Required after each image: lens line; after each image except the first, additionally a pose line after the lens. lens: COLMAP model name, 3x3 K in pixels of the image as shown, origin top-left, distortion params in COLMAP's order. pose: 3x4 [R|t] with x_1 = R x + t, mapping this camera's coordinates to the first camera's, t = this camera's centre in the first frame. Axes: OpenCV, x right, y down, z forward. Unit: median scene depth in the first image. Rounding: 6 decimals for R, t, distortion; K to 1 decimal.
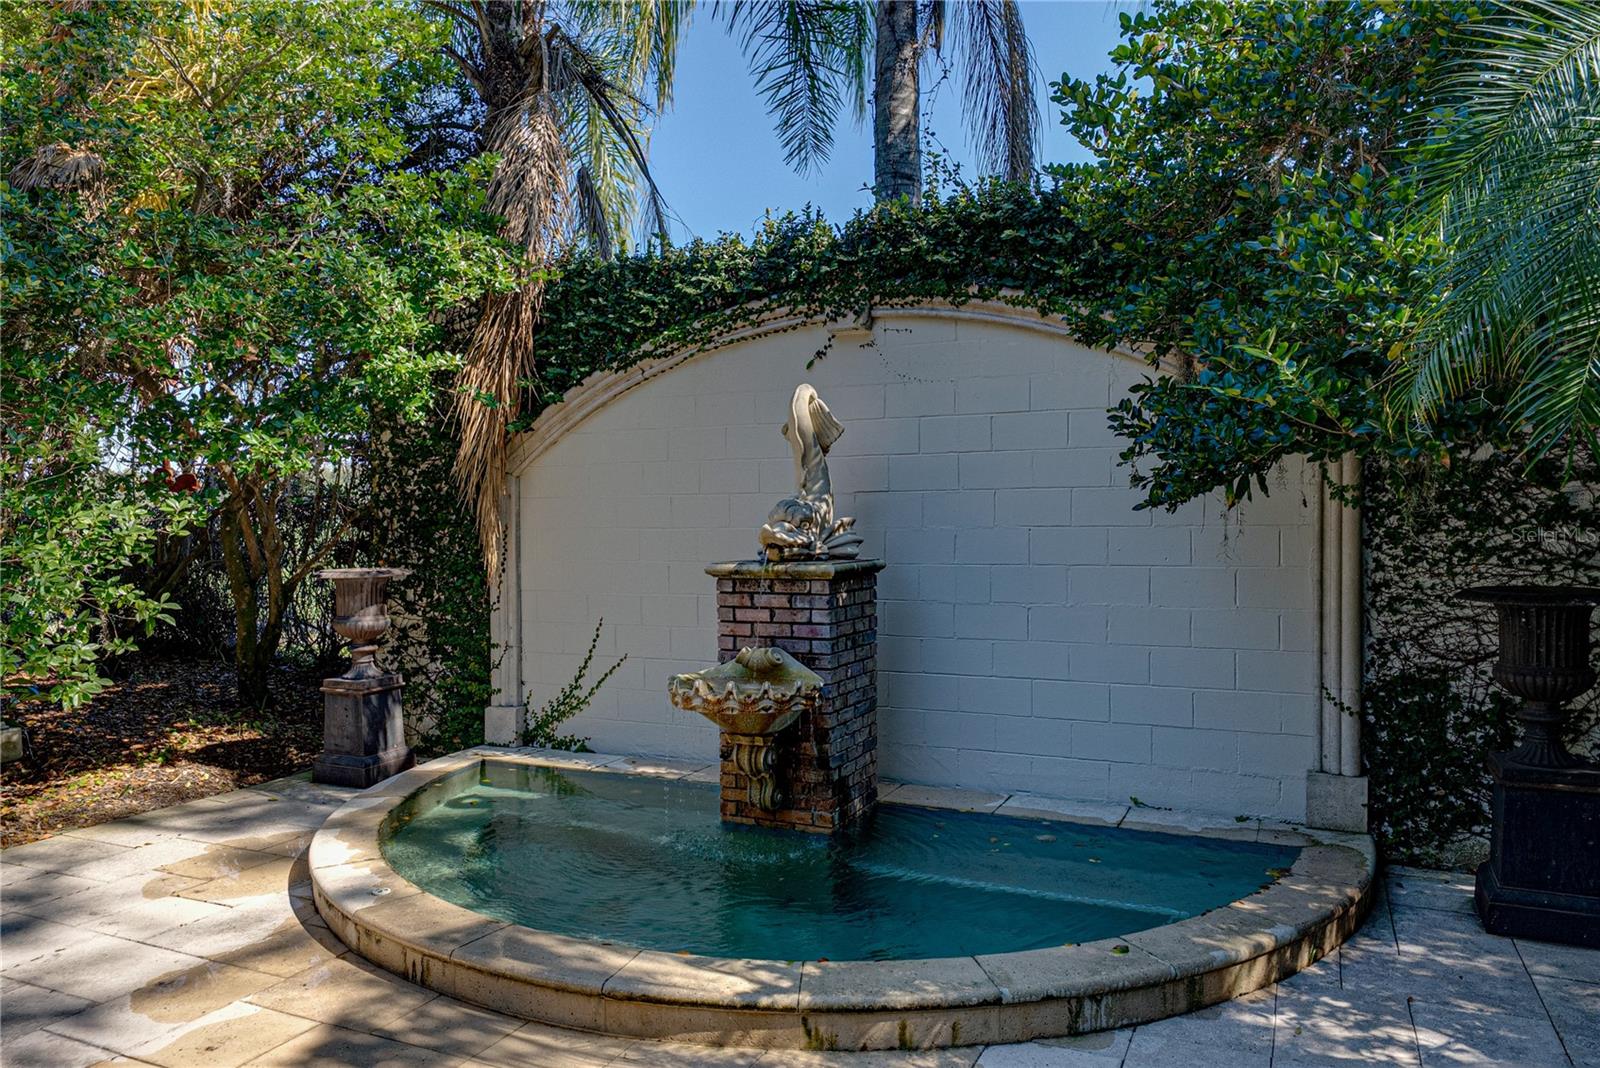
lens RADIAL K [[1095.0, 0, 801.2], [0, 1095.0, 533.8], [0, 0, 1]] dist [-0.000848, 0.000137]
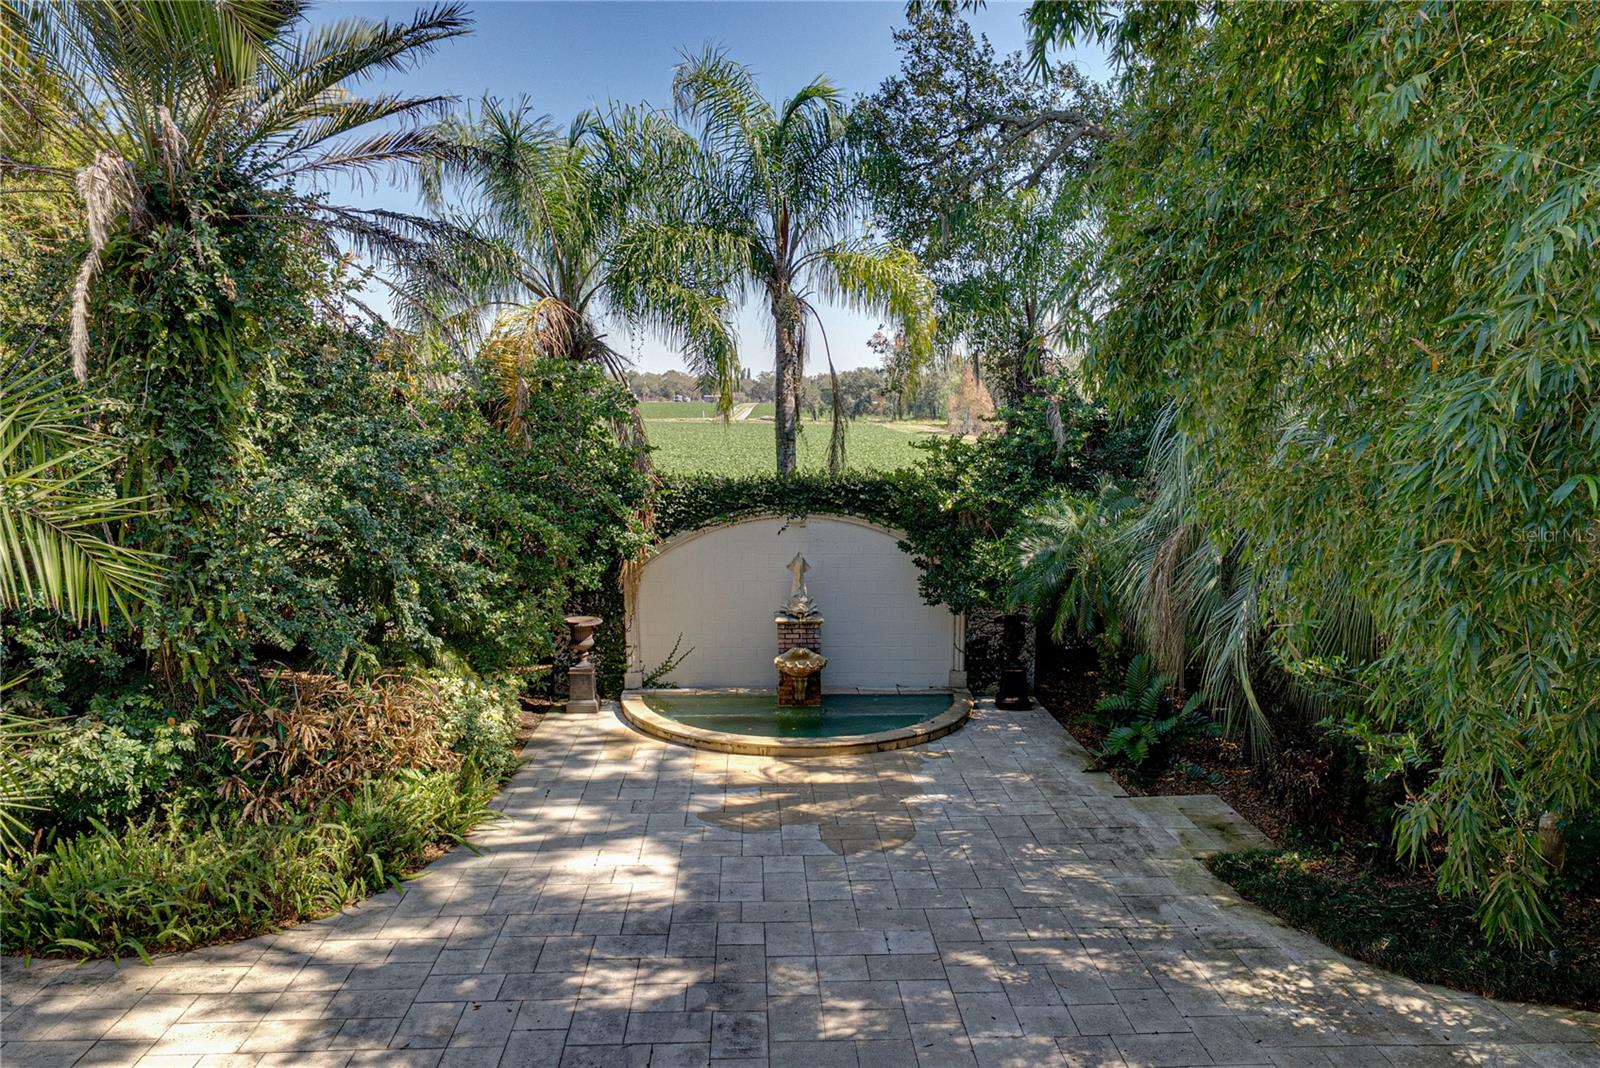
lens RADIAL K [[1095.0, 0, 801.2], [0, 1095.0, 535.5], [0, 0, 1]] dist [-0.000848, 0.000137]
pose [[0.887067, -0.041649, 0.459759, -1.177578], [-0.006206, 0.994756, 0.102088, -0.426990], [-0.461600, -0.093412, 0.882156, -1.358393]]
